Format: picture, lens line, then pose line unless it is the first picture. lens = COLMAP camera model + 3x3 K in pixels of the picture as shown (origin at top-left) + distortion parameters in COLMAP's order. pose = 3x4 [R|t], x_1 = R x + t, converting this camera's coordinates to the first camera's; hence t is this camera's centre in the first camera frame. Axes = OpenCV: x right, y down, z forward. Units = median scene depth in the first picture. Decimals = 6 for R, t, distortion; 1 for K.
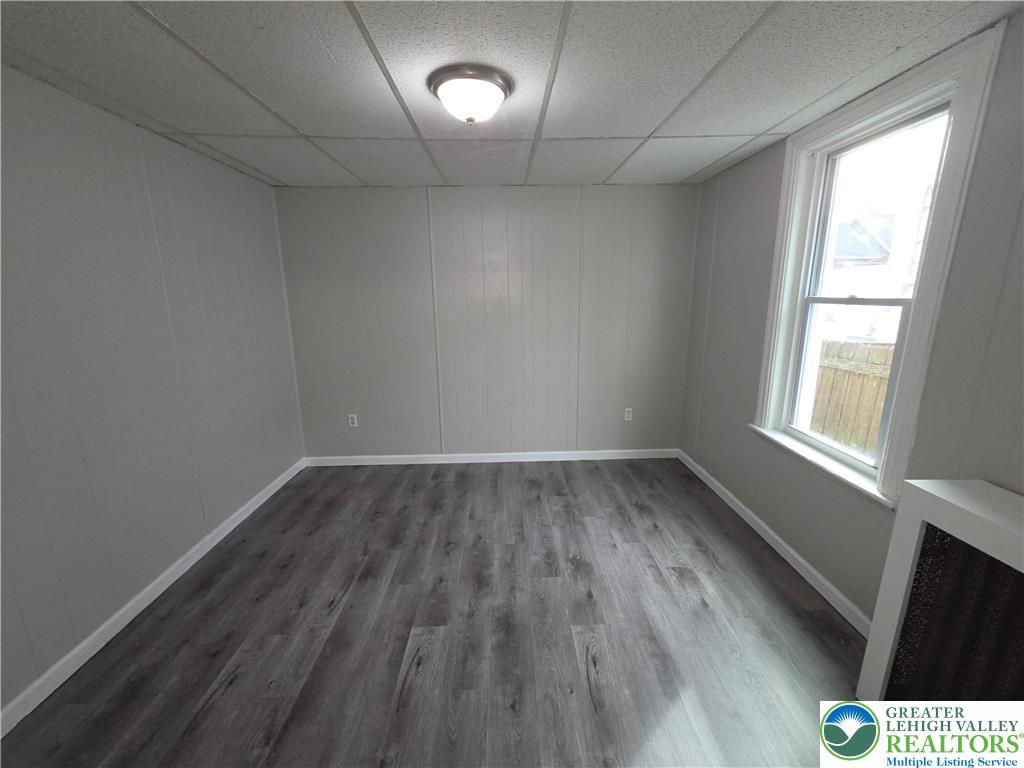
lens RADIAL K [[419.8, 0, 518.0], [0, 419.8, 381.9], [0, 0, 1]] dist [0.000560, -0.000345]
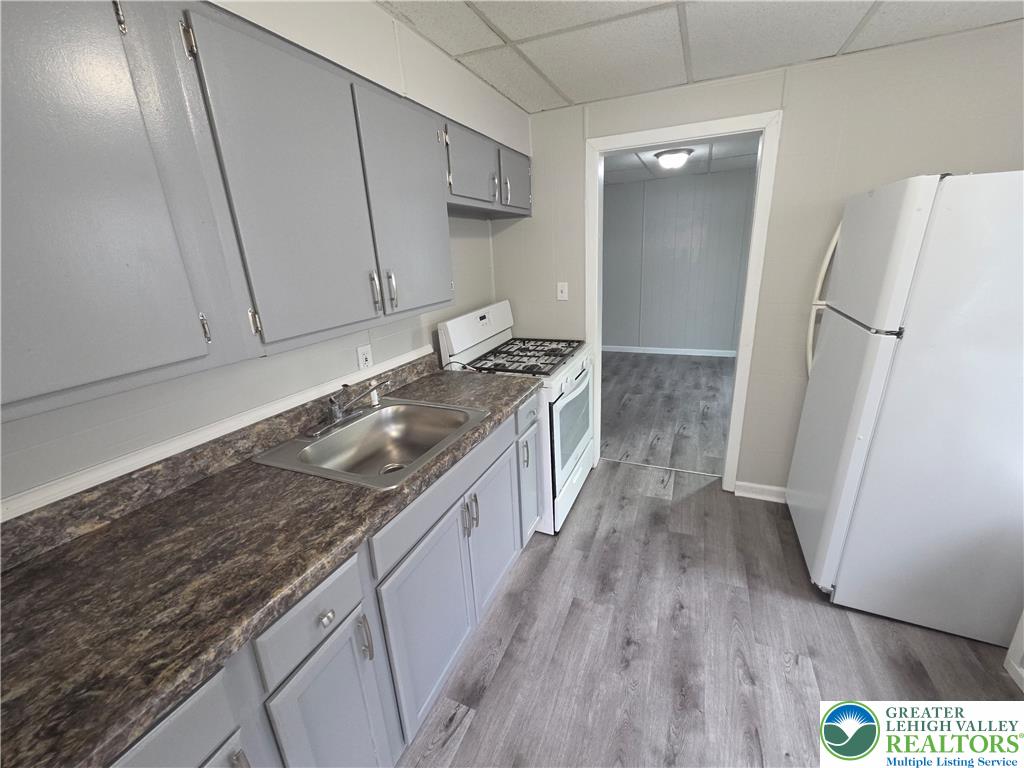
lens RADIAL K [[419.8, 0, 518.0], [0, 419.8, 381.9], [0, 0, 1]] dist [0.000560, -0.000345]
pose [[0.905243, 0.089341, -0.415395, 0.122553], [-0.048863, 0.993047, 0.107095, 0.222307], [0.422075, -0.076650, 0.903315, -0.999386]]
